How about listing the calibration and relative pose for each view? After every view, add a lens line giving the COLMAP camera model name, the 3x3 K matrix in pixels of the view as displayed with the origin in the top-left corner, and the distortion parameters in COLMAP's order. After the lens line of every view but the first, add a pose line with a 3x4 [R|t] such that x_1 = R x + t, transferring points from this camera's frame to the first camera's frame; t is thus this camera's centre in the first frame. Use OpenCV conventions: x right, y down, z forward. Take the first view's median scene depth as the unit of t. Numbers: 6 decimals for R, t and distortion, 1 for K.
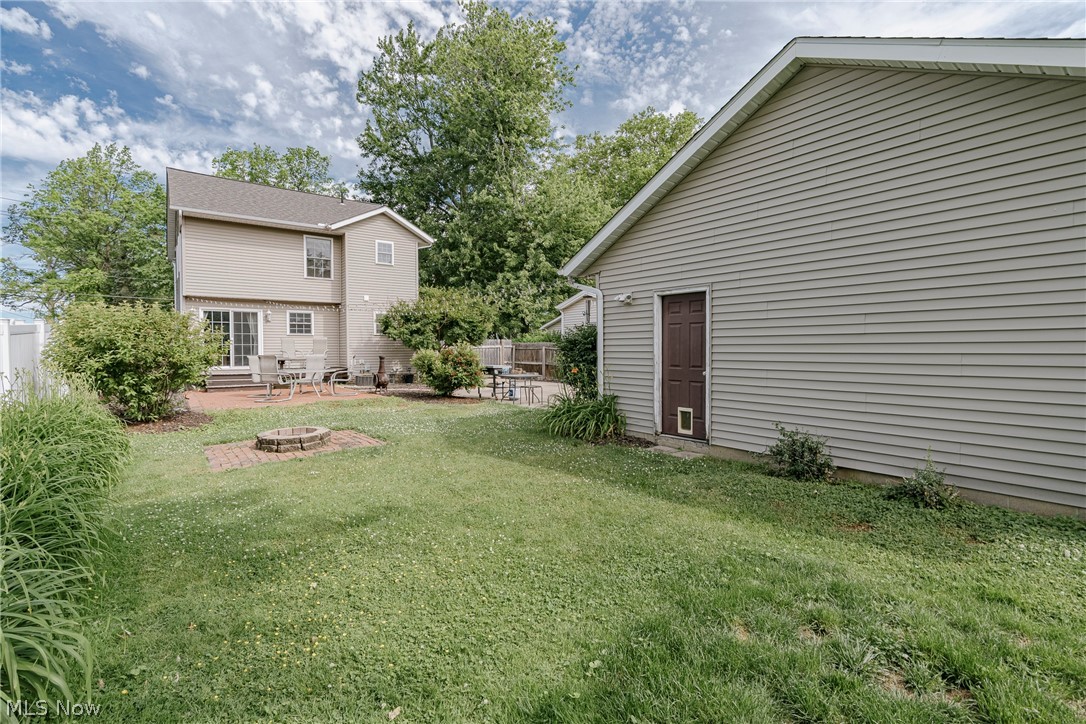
lens RADIAL K [[502.7, 0, 543.0], [0, 502.7, 362.0], [0, 0, 1]] dist [-0.023236, 0.000346]
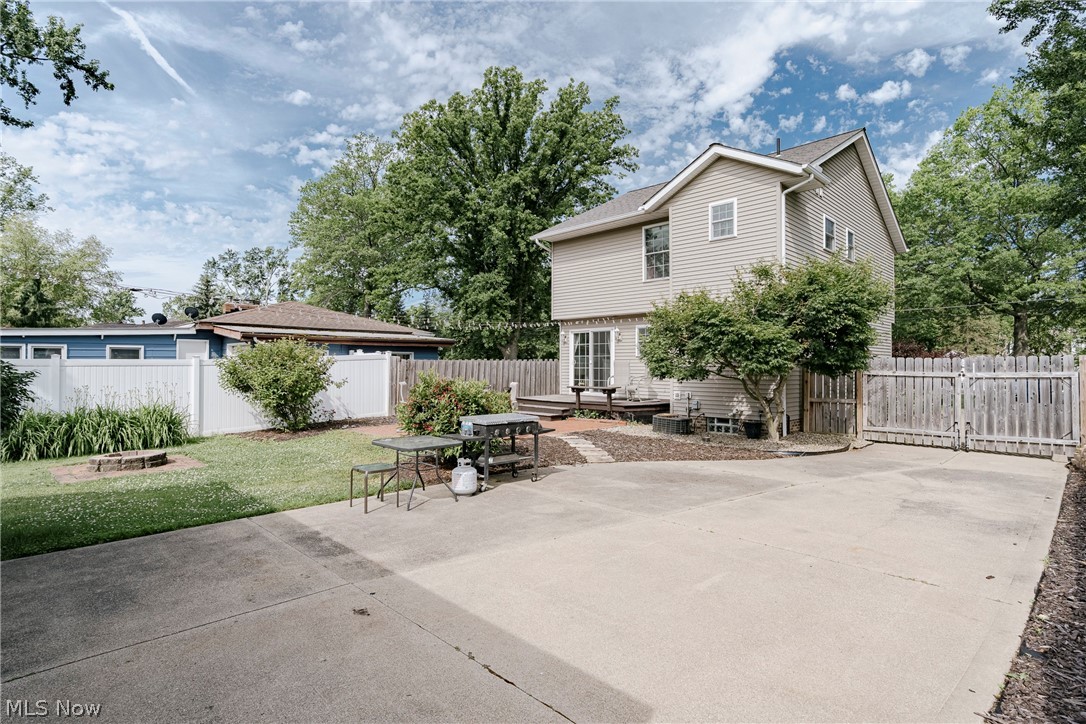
lens RADIAL K [[522.6, 0, 543.0], [0, 522.6, 362.0], [0, 0, 1]] dist [-0.001247, -0.000094]
pose [[0.153985, -0.004526, -0.988063, 0.294126], [-0.029614, 0.999519, -0.009194, -0.032483], [0.987629, 0.030676, 0.153777, 0.720046]]
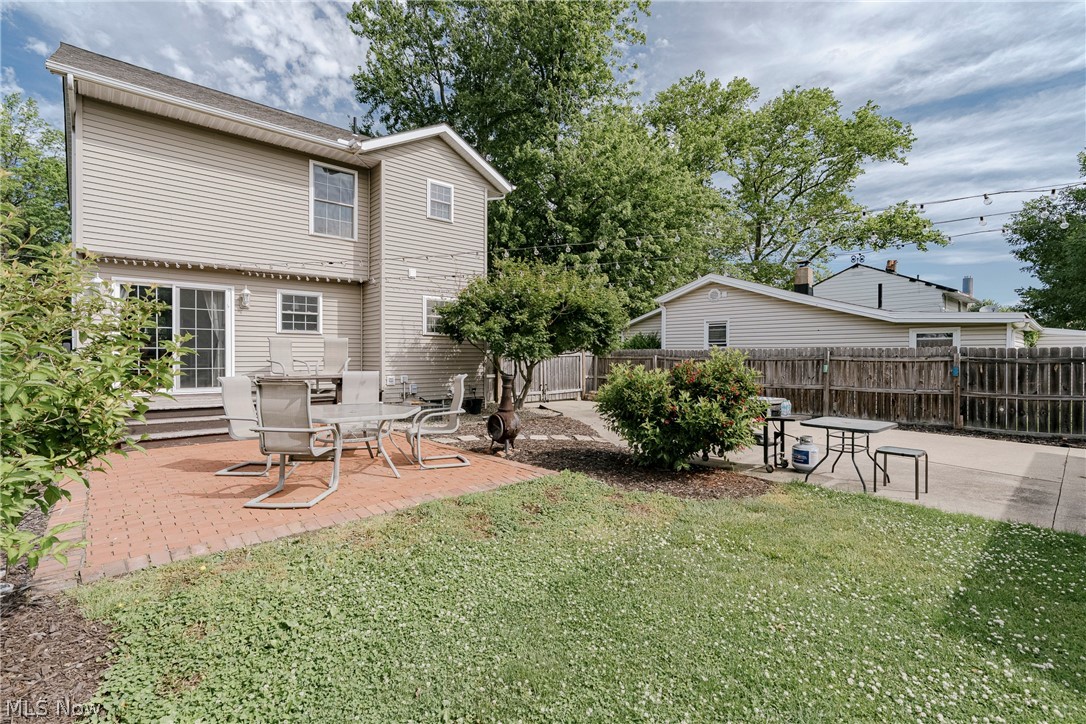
lens RADIAL K [[518.0, 0, 543.0], [0, 518.0, 362.0], [0, 0, 1]] dist [0.001300, -0.013668]
pose [[0.994750, 0.003122, 0.102291, -0.267990], [-0.001294, 0.999838, -0.017931, -0.010133], [-0.102330, 0.017705, 0.994593, 0.376279]]
